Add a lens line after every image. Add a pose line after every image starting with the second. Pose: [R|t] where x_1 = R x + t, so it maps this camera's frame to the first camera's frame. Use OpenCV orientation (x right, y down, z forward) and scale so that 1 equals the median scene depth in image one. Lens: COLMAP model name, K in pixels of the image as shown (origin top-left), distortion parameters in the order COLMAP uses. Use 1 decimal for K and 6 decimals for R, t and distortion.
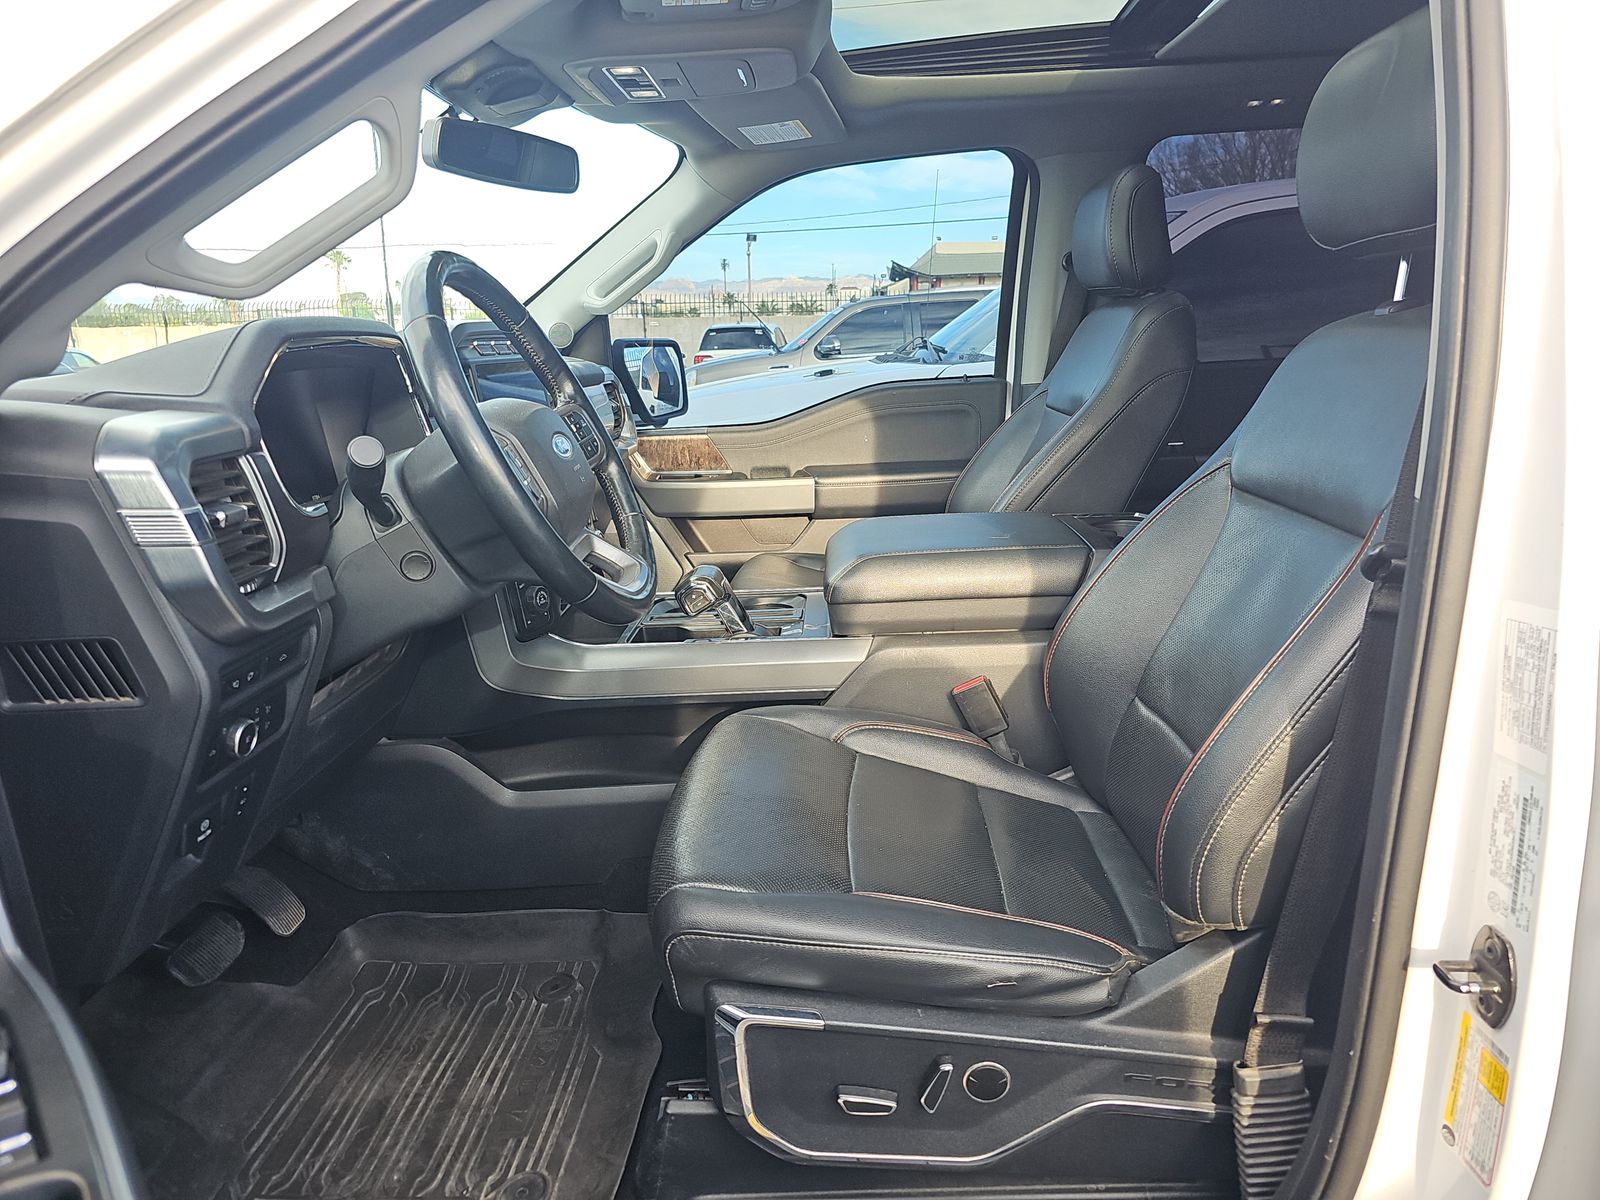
lens RADIAL K [[1072.5, 0, 799.5], [0, 1072.5, 602.9], [0, 0, 1]] dist [0.027052, -0.032436]
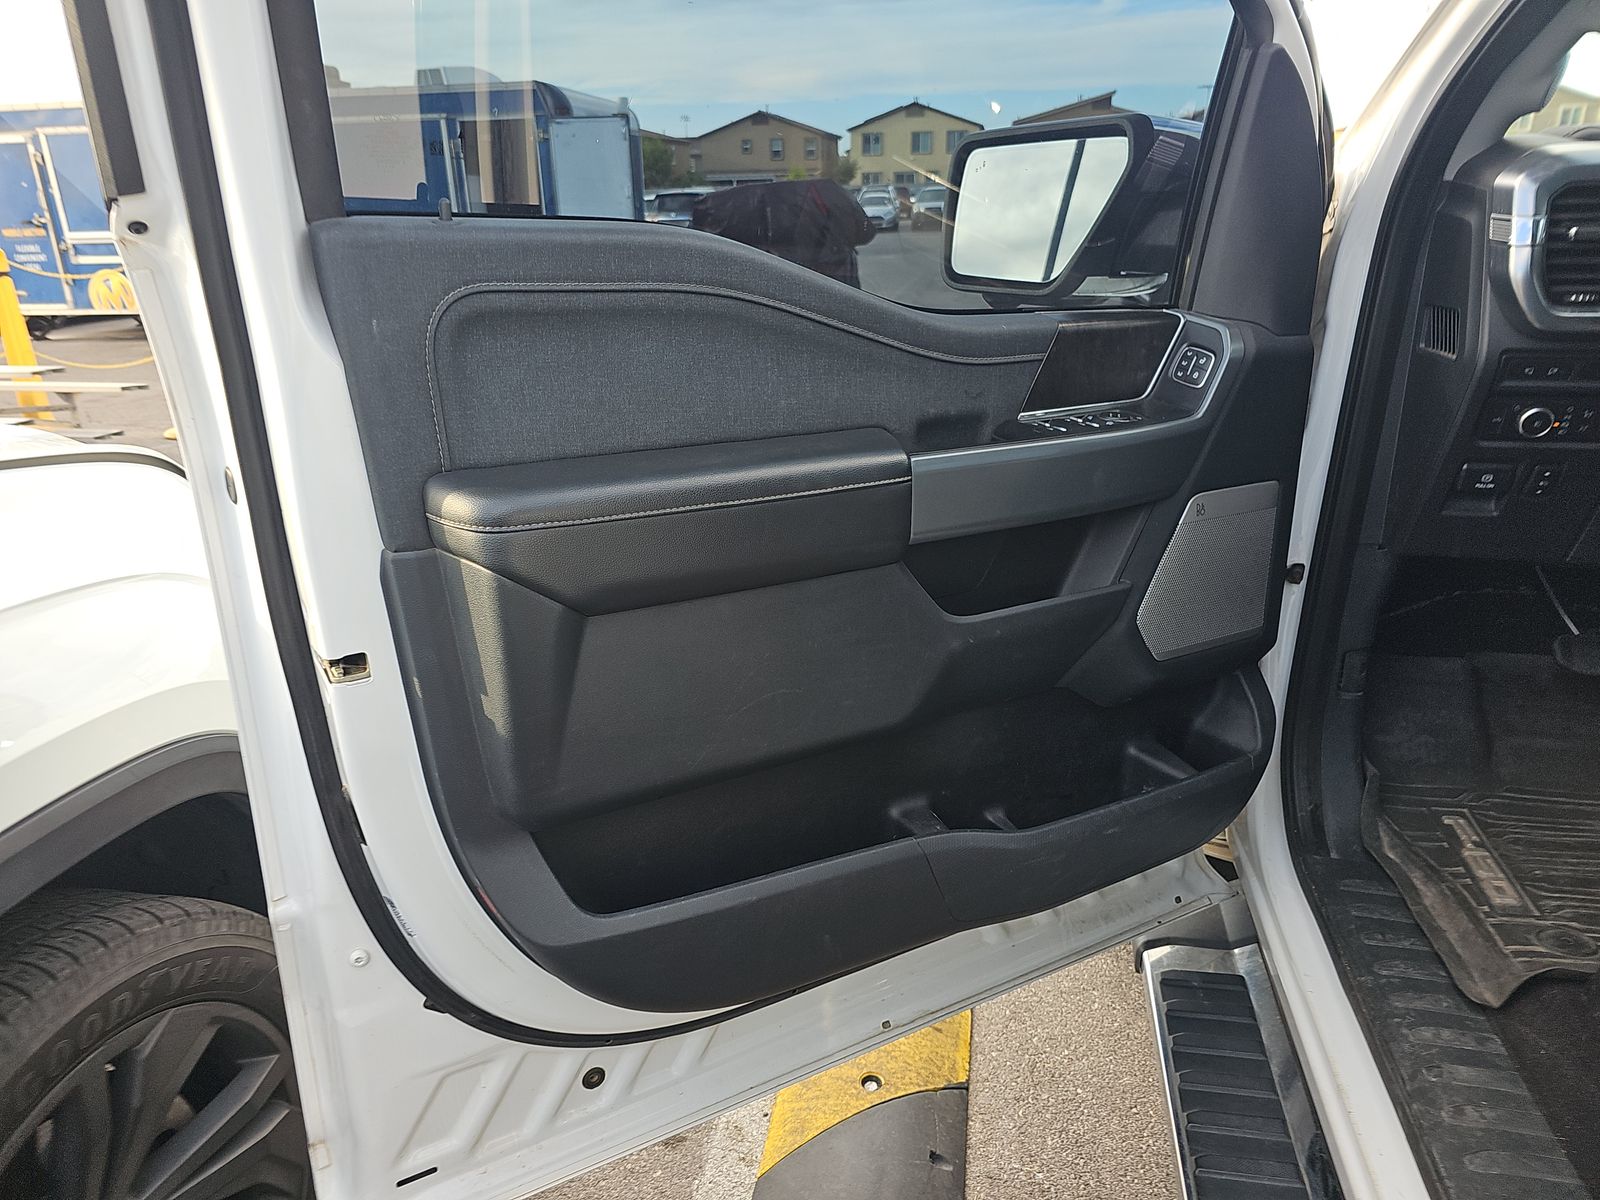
lens RADIAL K [[1072.5, 0, 799.5], [0, 1072.5, 602.9], [0, 0, 1]] dist [0.027052, -0.032436]
pose [[-0.144275, 0.389604, -0.909612, 0.638543], [-0.216059, 0.884647, 0.413181, -0.015906], [0.965662, 0.256141, -0.043455, 0.225573]]
